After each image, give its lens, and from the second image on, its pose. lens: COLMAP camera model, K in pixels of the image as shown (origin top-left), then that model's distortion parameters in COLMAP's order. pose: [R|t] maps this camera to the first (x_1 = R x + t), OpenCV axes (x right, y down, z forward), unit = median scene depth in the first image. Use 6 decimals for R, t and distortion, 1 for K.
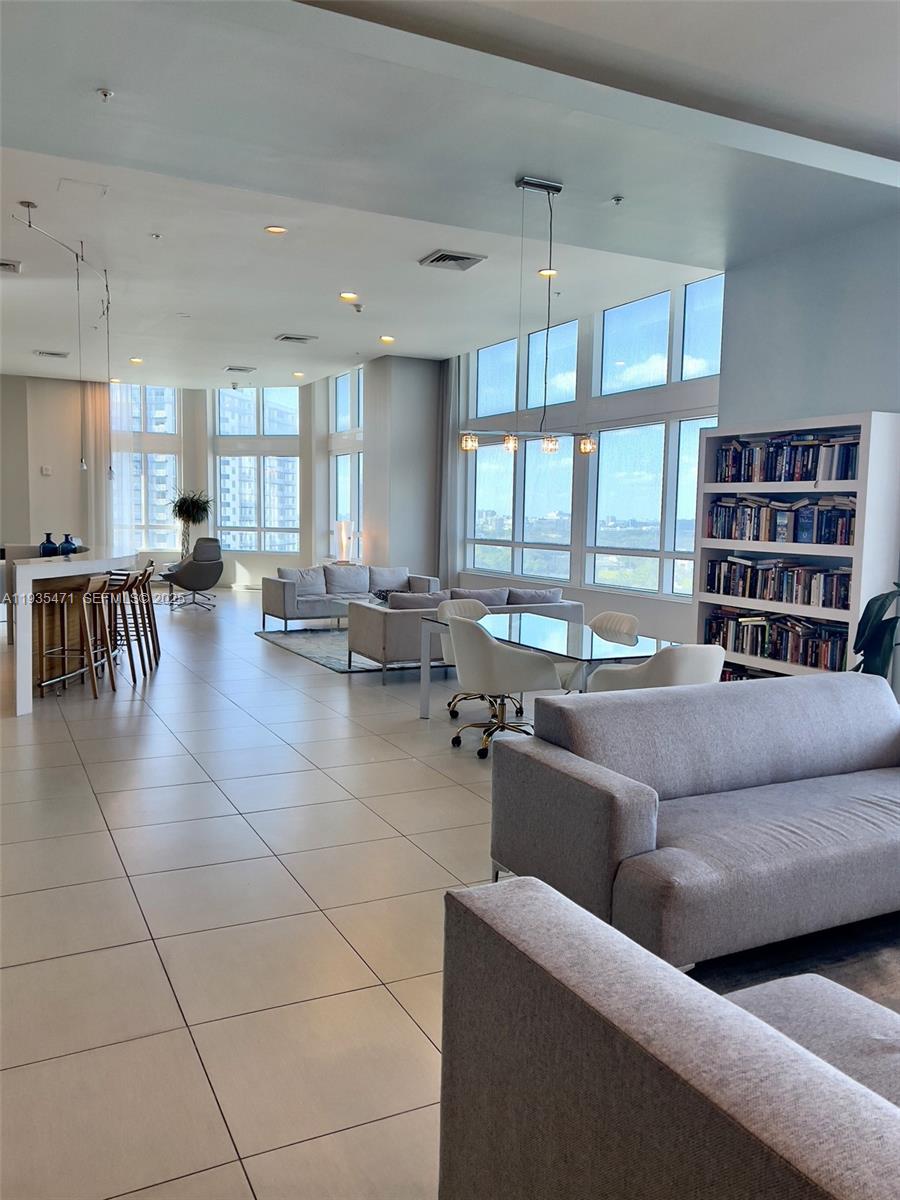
lens RADIAL K [[920.5, 0, 447.7], [0, 920.5, 600.3], [0, 0, 1]] dist [-0.007176, -0.000510]
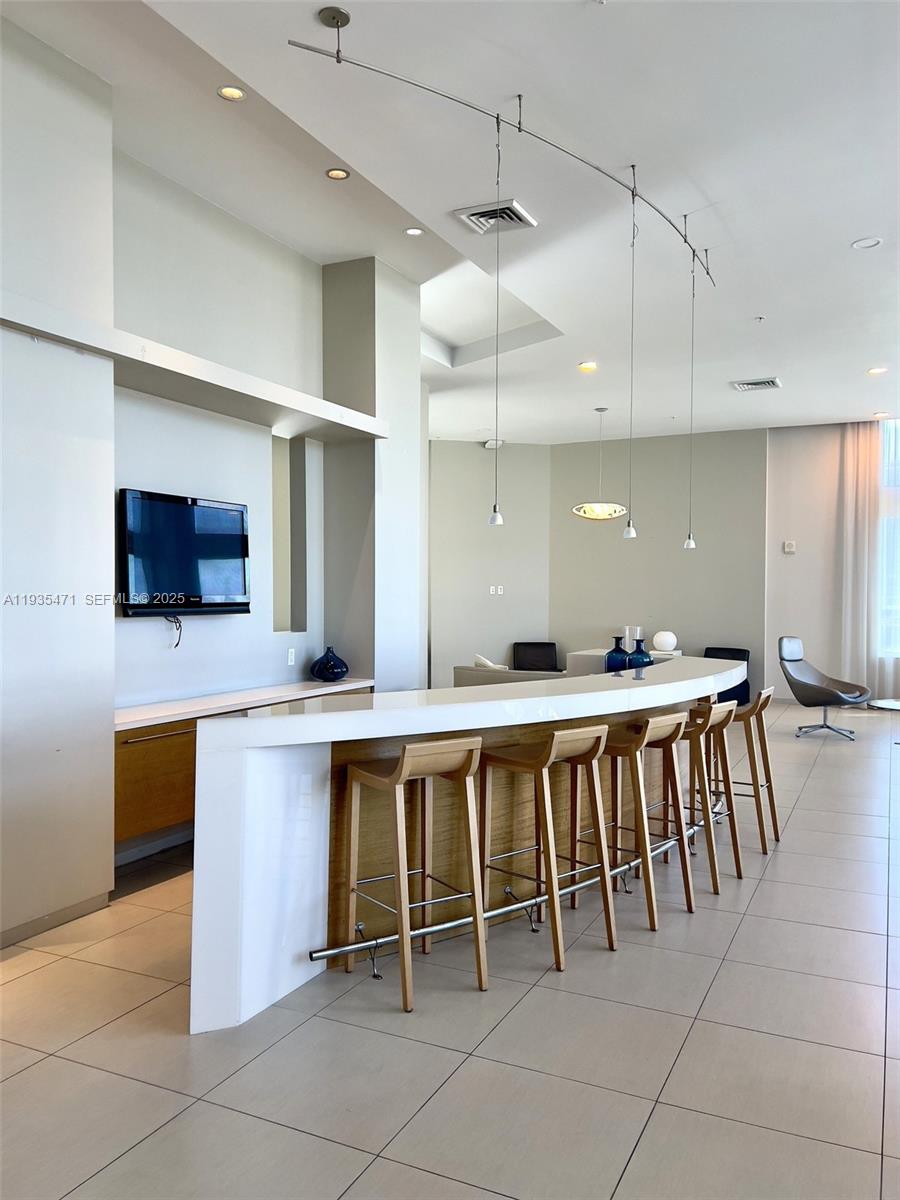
lens RADIAL K [[920.5, 0, 447.7], [0, 920.5, 601.4], [0, 0, 1]] dist [-0.007176, -0.000510]
pose [[0.605039, -0.001704, -0.796194, -0.003099], [-0.073039, 0.995662, -0.057635, -0.032453], [0.792839, 0.093025, 0.602290, 0.328480]]
